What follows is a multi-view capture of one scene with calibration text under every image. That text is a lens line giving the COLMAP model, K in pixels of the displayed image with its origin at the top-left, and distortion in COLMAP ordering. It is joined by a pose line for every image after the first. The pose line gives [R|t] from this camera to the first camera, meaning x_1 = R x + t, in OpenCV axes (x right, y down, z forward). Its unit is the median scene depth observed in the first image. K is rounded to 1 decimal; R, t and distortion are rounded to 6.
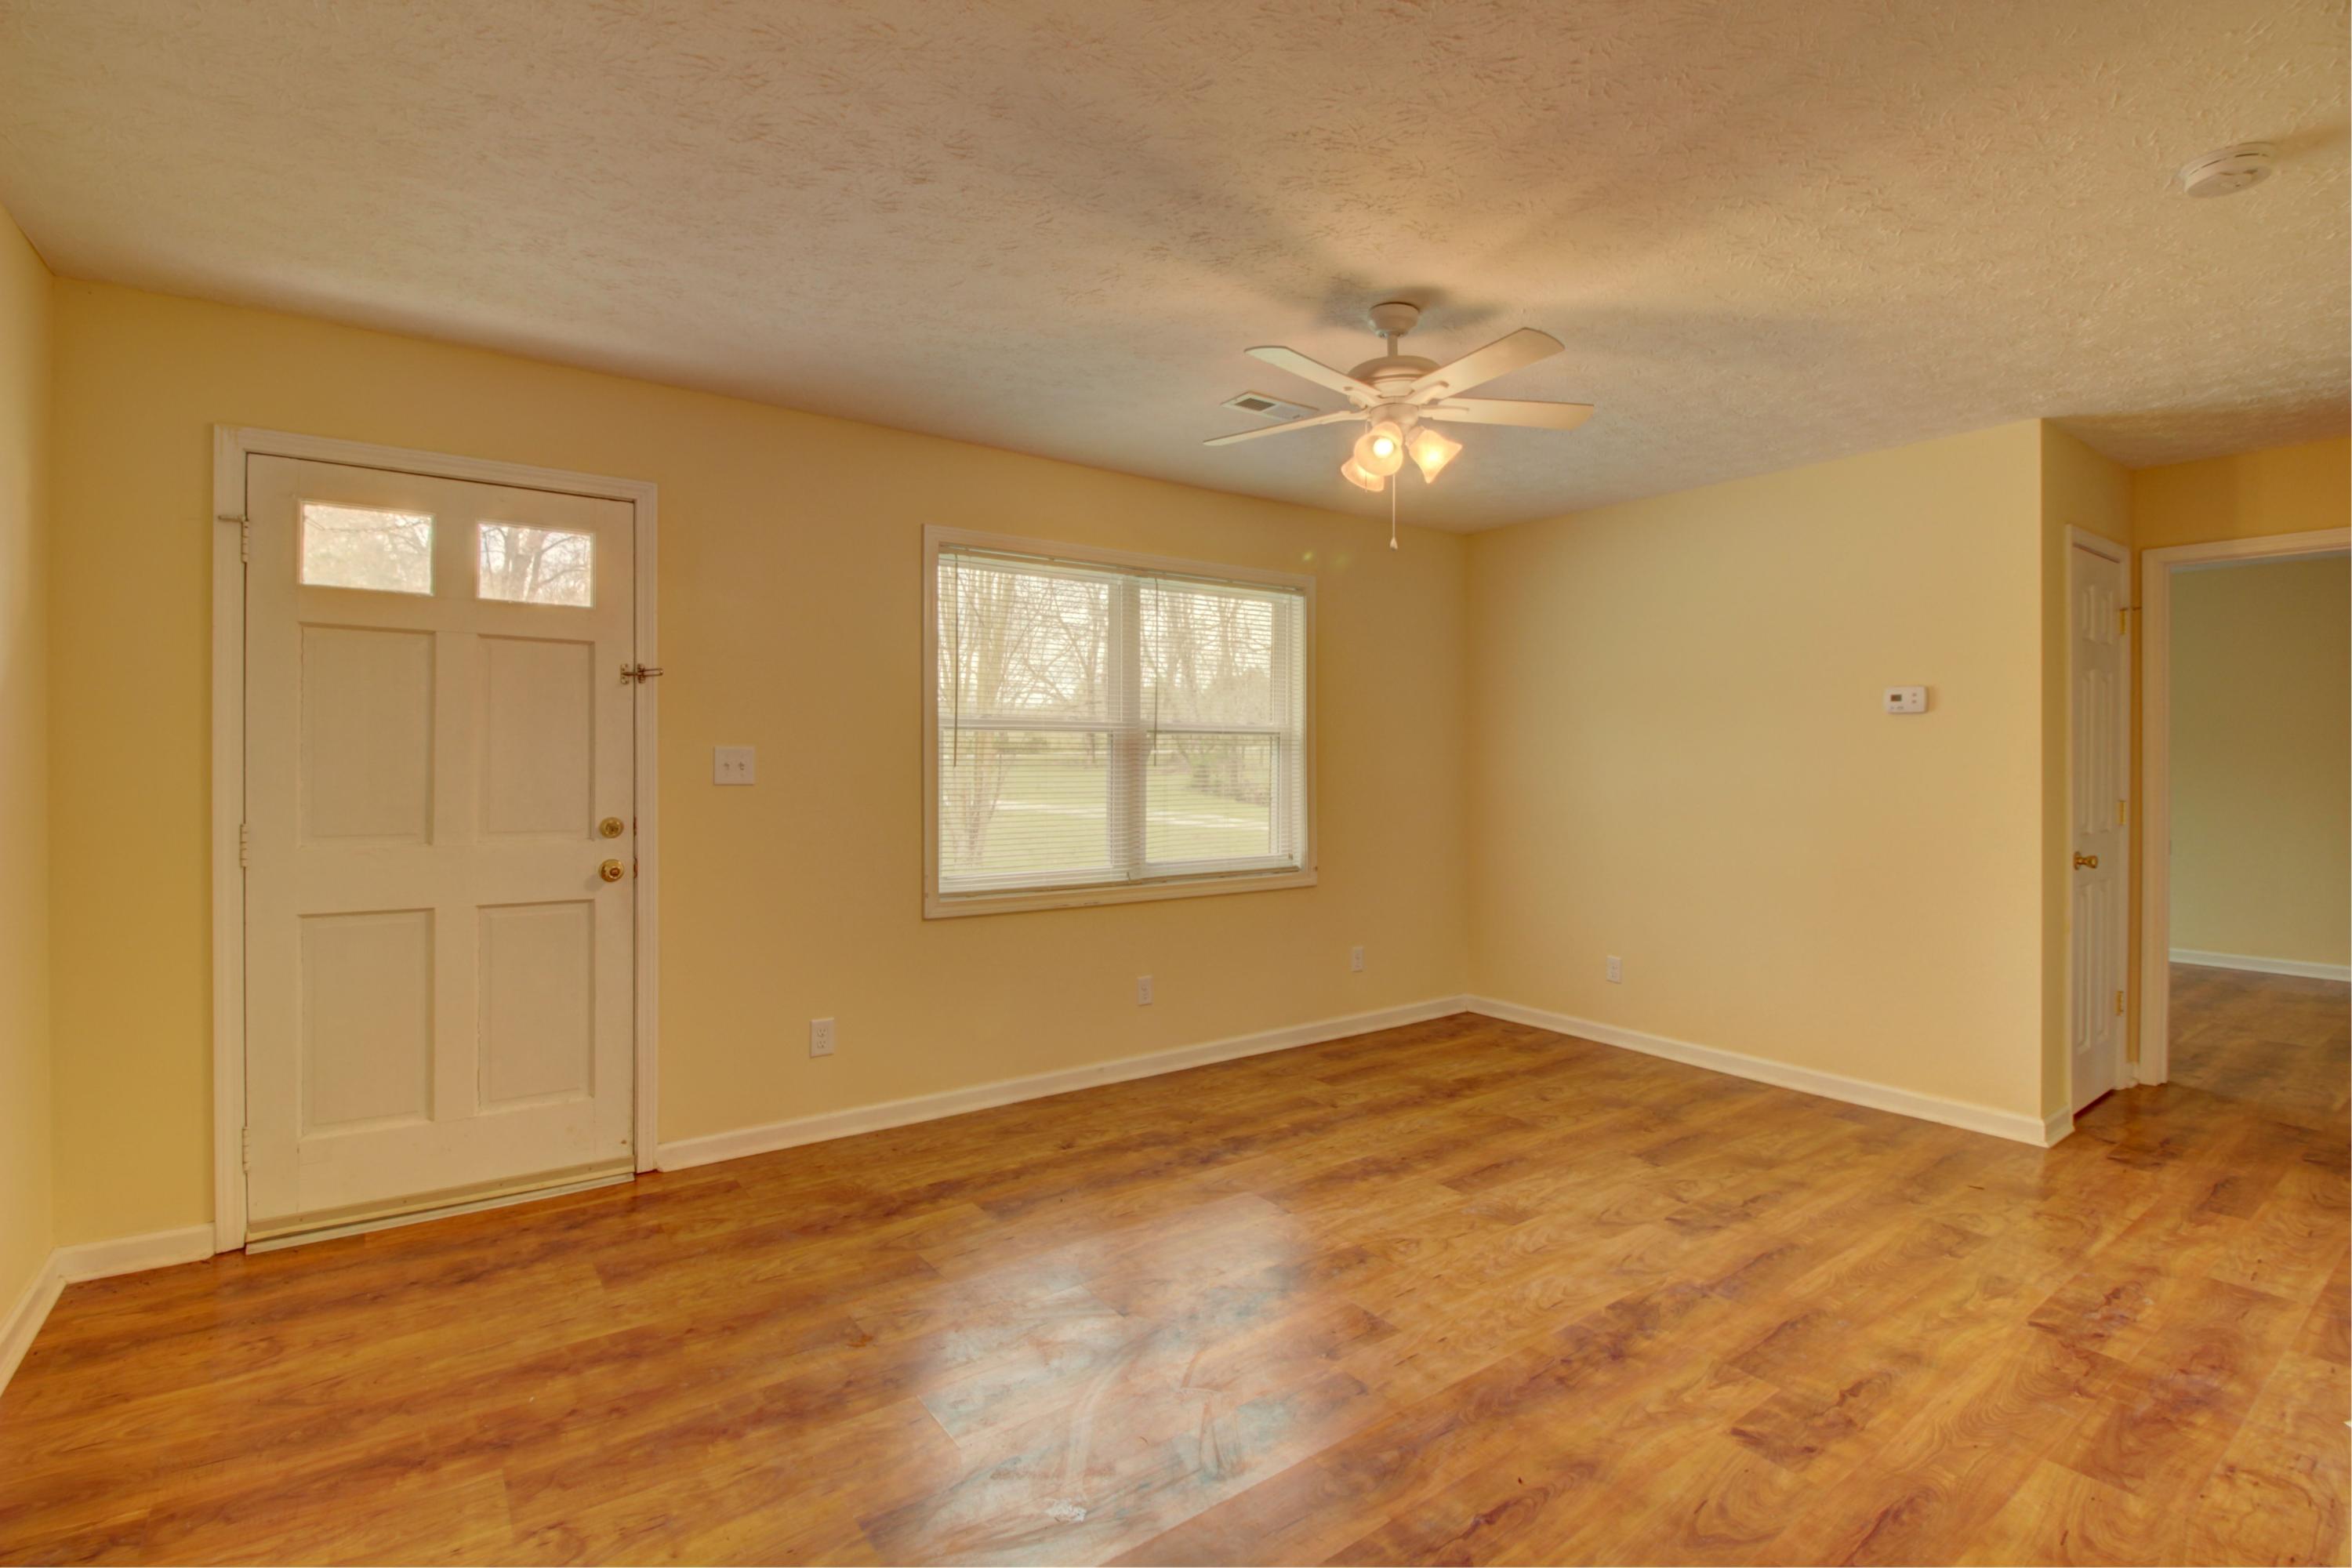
lens RADIAL K [[1104.8, 0, 1171.8], [0, 1104.8, 754.5], [0, 0, 1]] dist [0.003407, -0.014563]
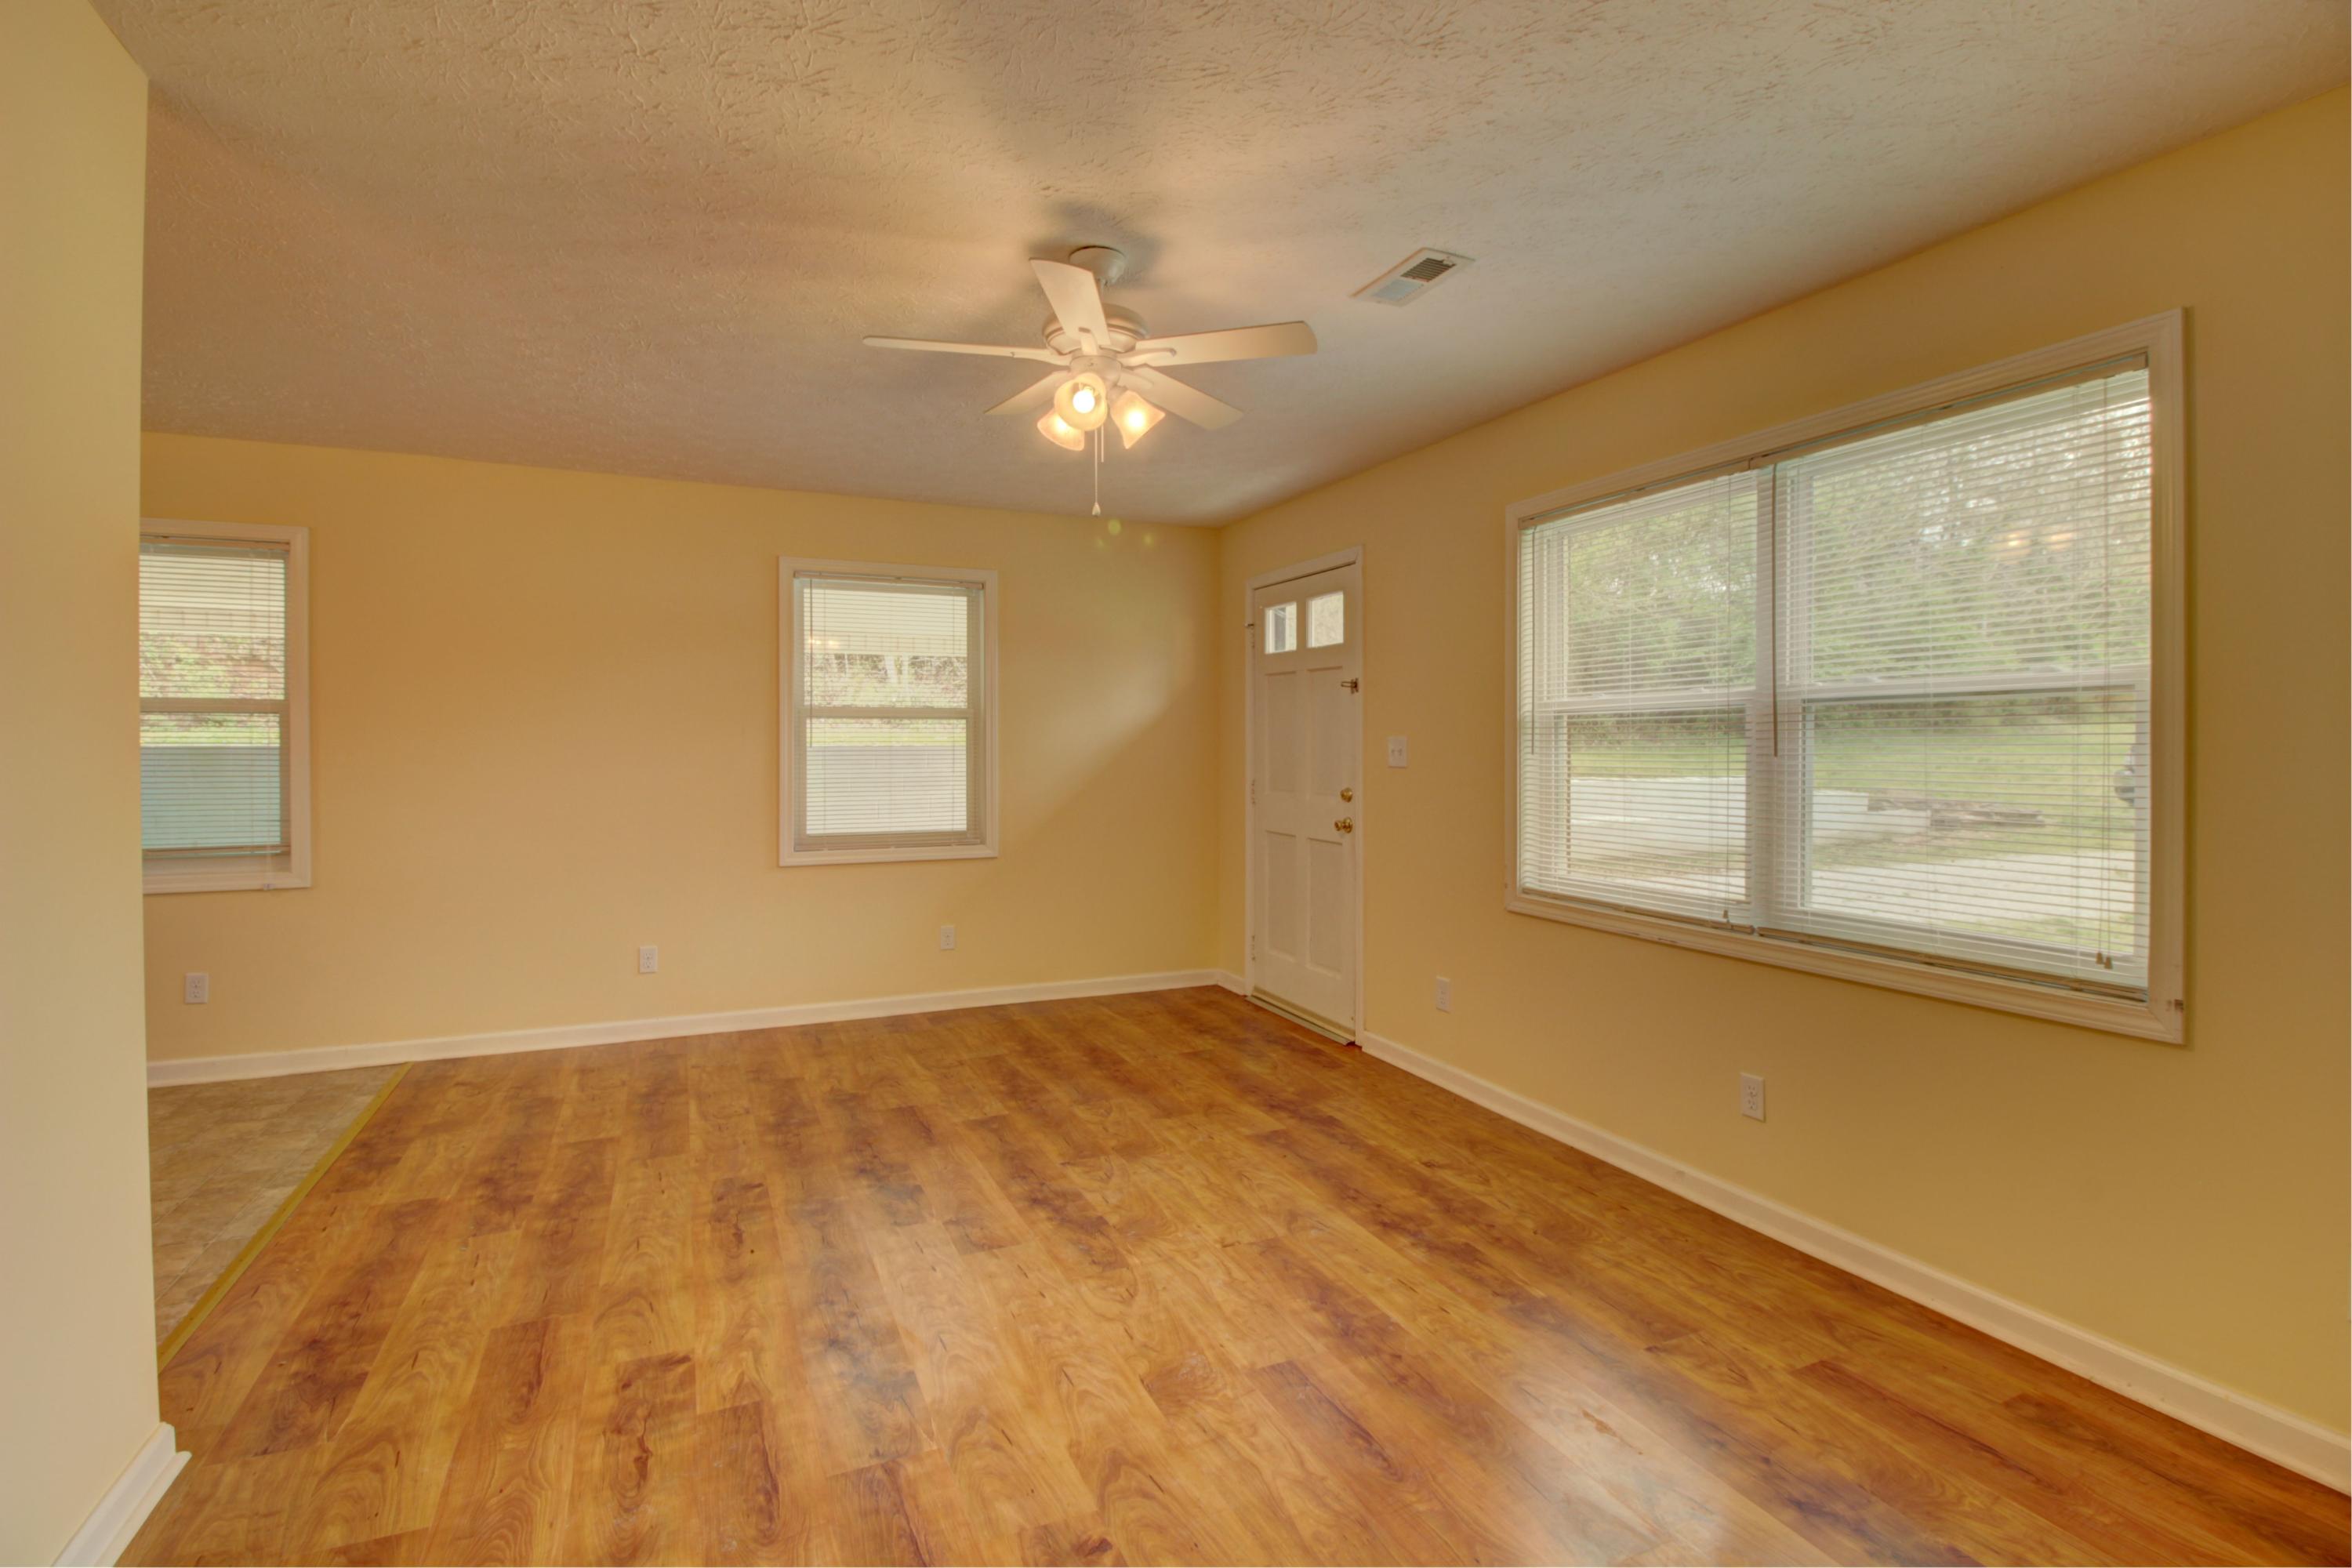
lens RADIAL K [[1104.8, 0, 1171.8], [0, 1104.8, 754.5], [0, 0, 1]] dist [0.003407, -0.014563]
pose [[-0.217792, 0.001691, -0.975994, 1.039941], [0.001101, 0.999998, 0.001487, 0.012118], [0.975995, -0.000751, -0.217794, 1.206565]]
